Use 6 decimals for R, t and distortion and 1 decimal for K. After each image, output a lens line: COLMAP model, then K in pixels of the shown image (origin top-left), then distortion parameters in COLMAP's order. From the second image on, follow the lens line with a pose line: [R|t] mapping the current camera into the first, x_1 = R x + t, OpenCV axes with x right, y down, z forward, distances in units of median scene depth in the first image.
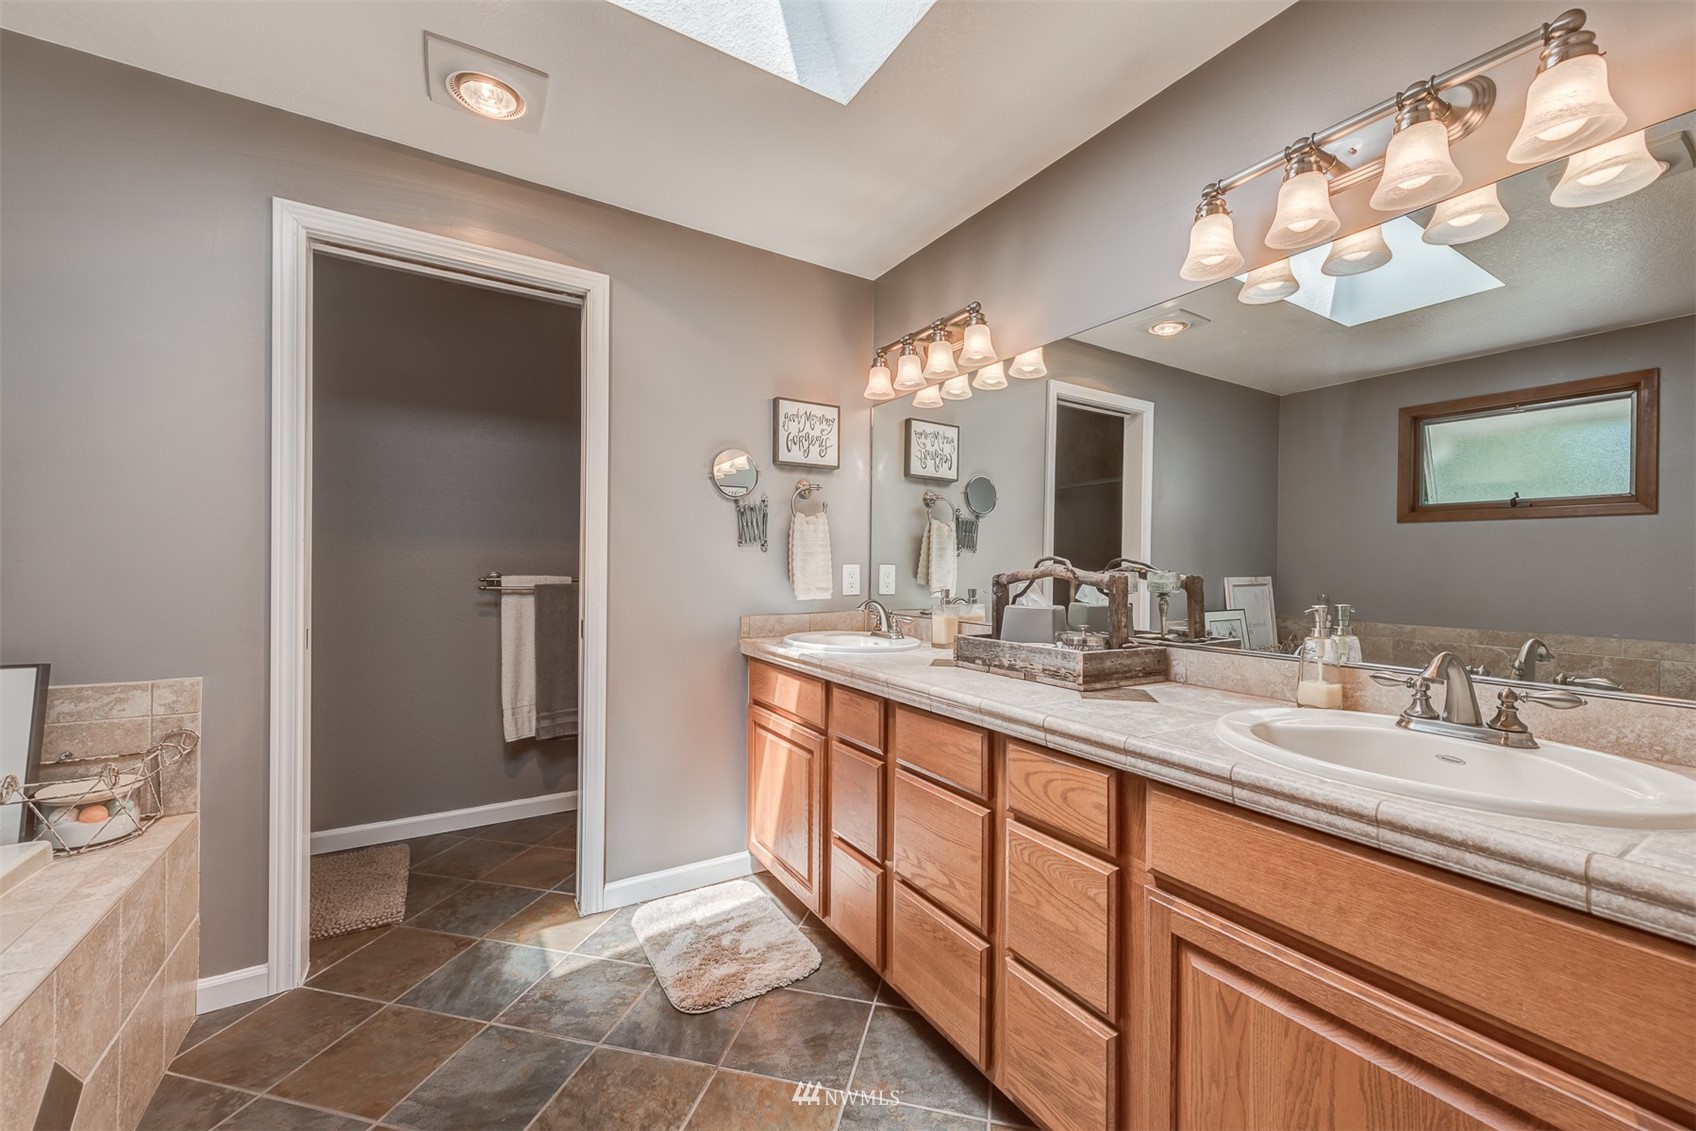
lens RADIAL K [[668.8, 0, 856.6], [0, 668.8, 564.7], [0, 0, 1]] dist [0.006624, -0.002619]
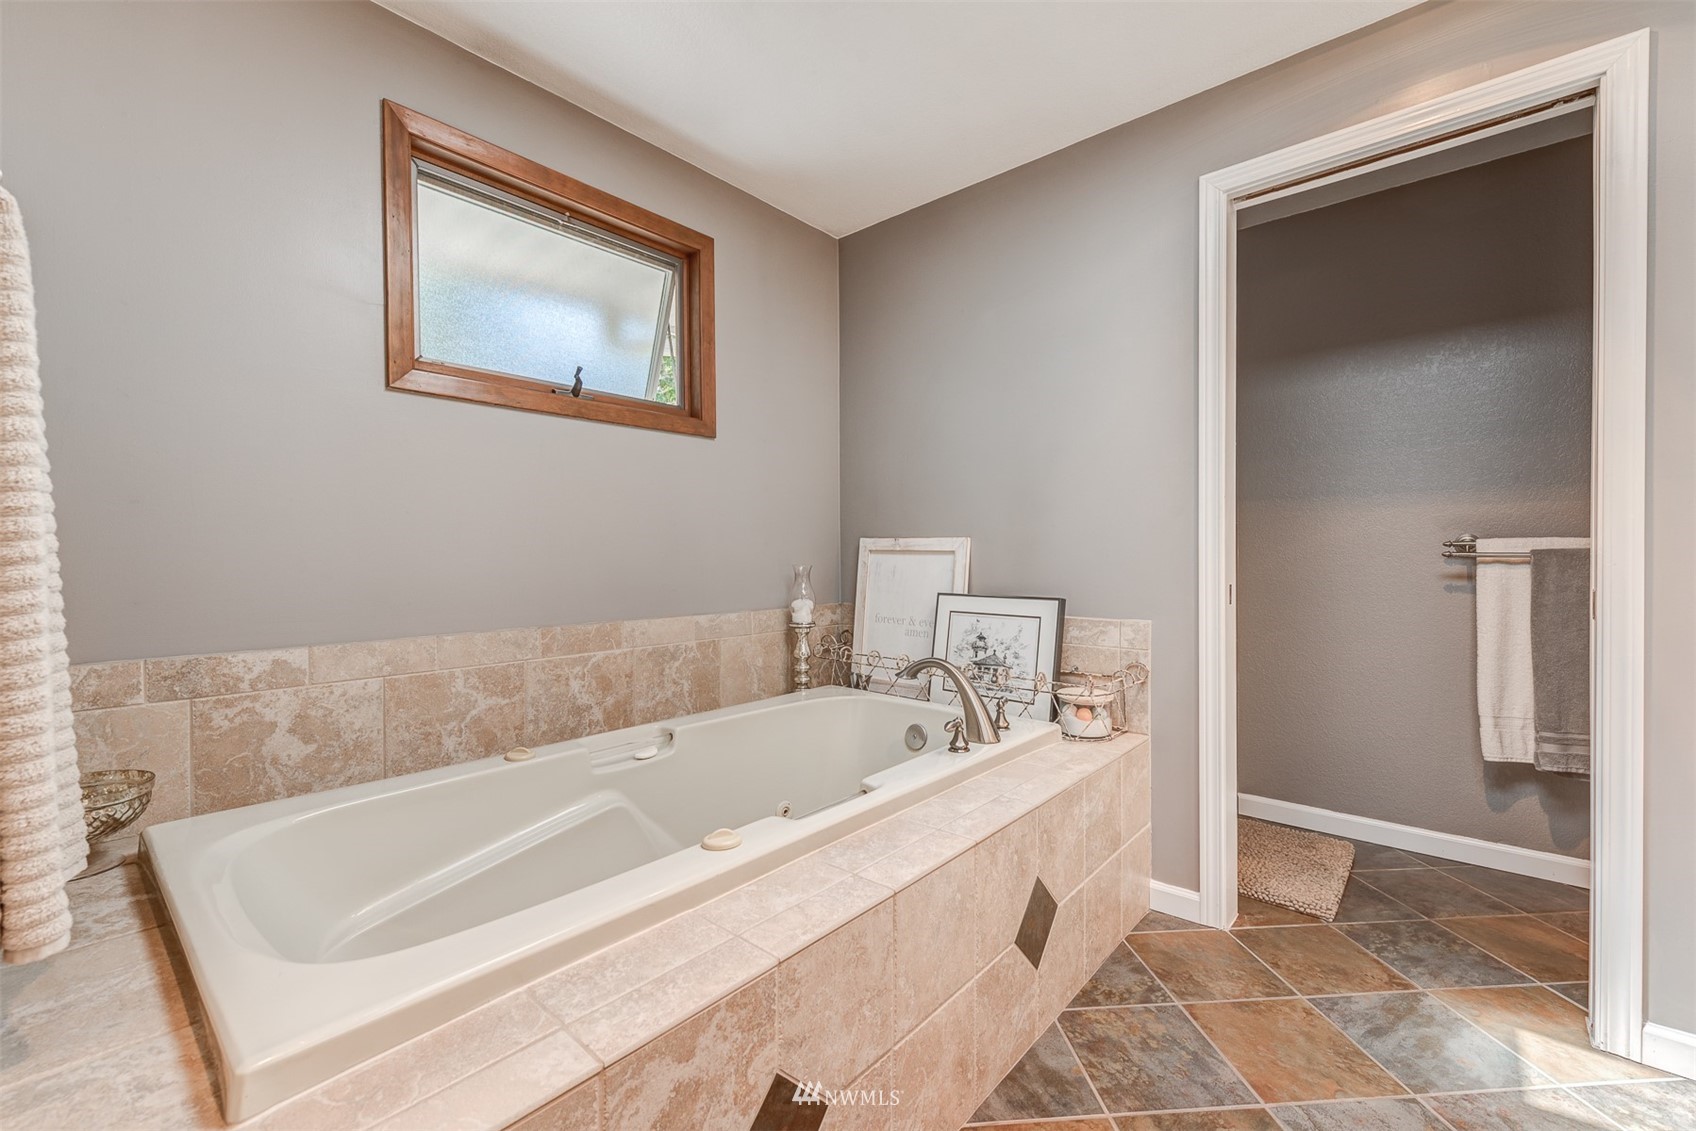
lens RADIAL K [[704.0, 0, 841.7], [0, 704.0, 564.0], [0, 0, 1]] dist [0.006037, -0.002814]
pose [[0.286856, -0.000493, -0.957974, 0.036755], [0.003958, 0.999992, 0.000670, 0.055863], [0.957966, -0.003984, 0.286856, 0.113130]]
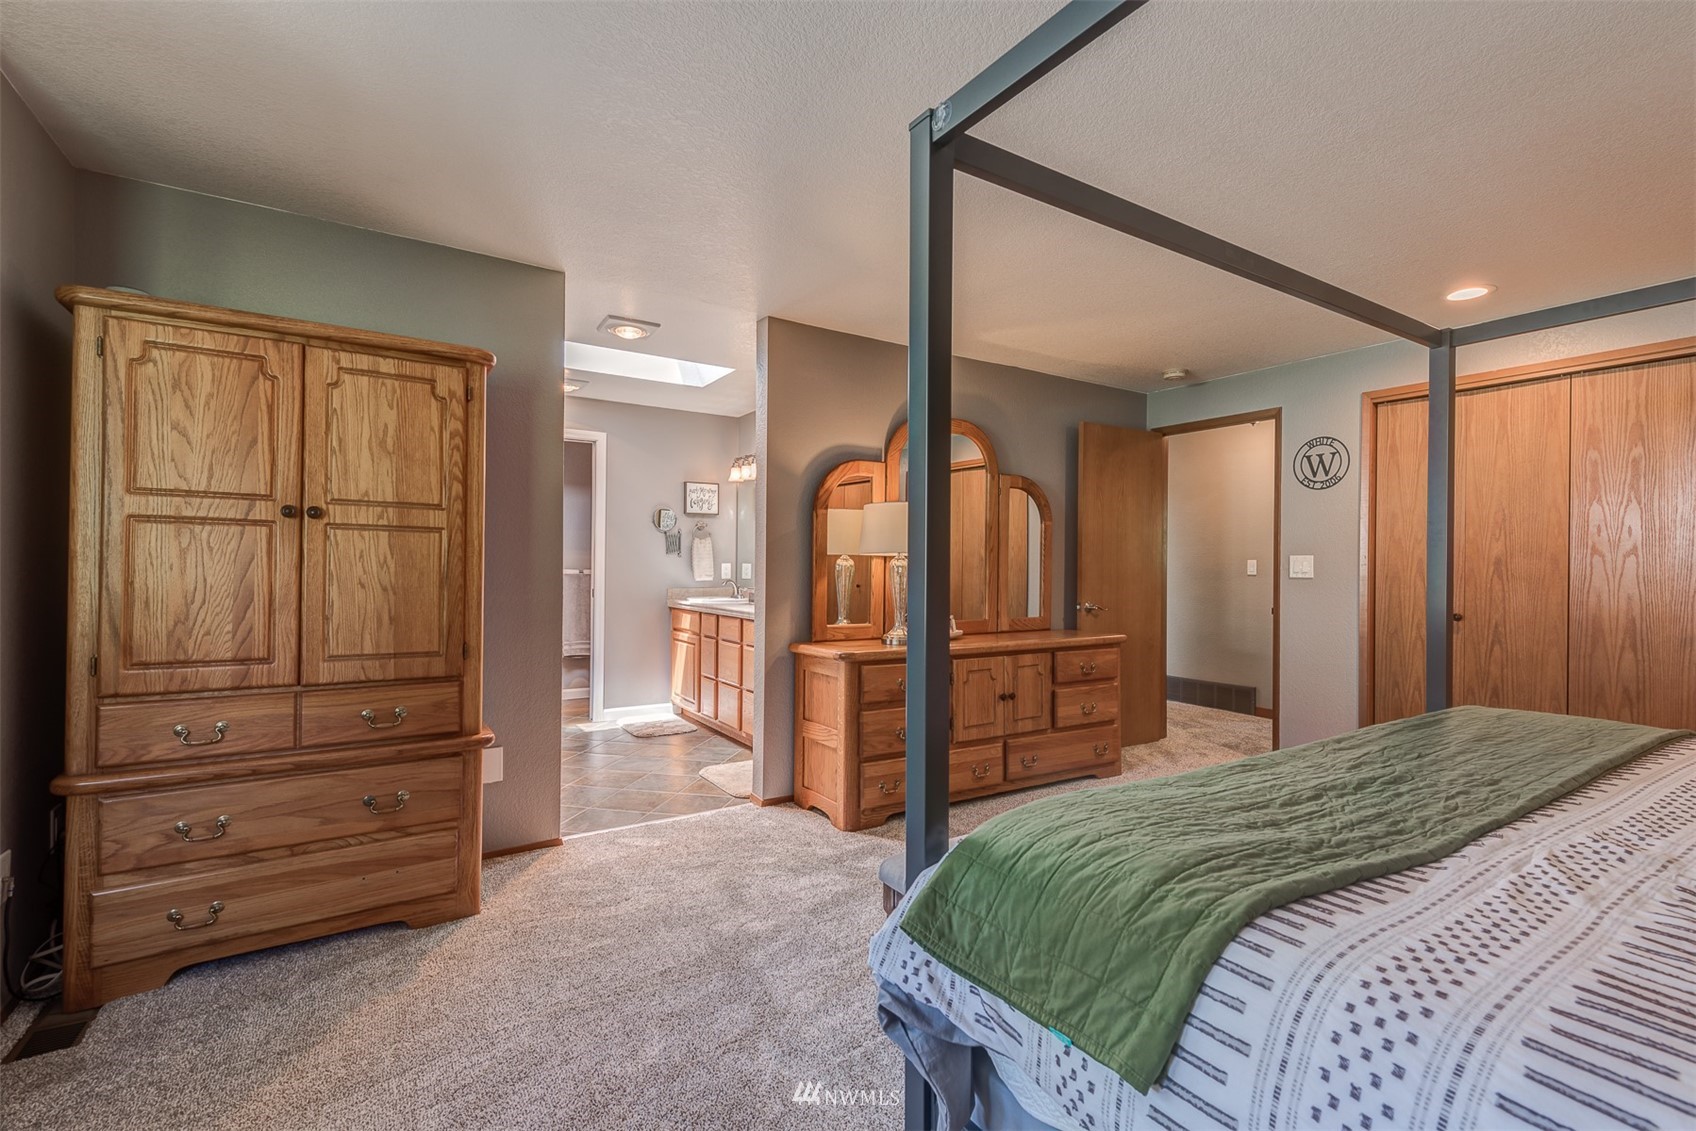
lens RADIAL K [[746.2, 0, 845.6], [0, 746.2, 561.9], [0, 0, 1]] dist [-0.002040, -0.000131]
pose [[0.999959, 0.000730, 0.008996, 0.405159], [-0.000716, 0.999999, -0.001543, -0.001583], [-0.008997, 0.001536, 0.999958, -1.491653]]
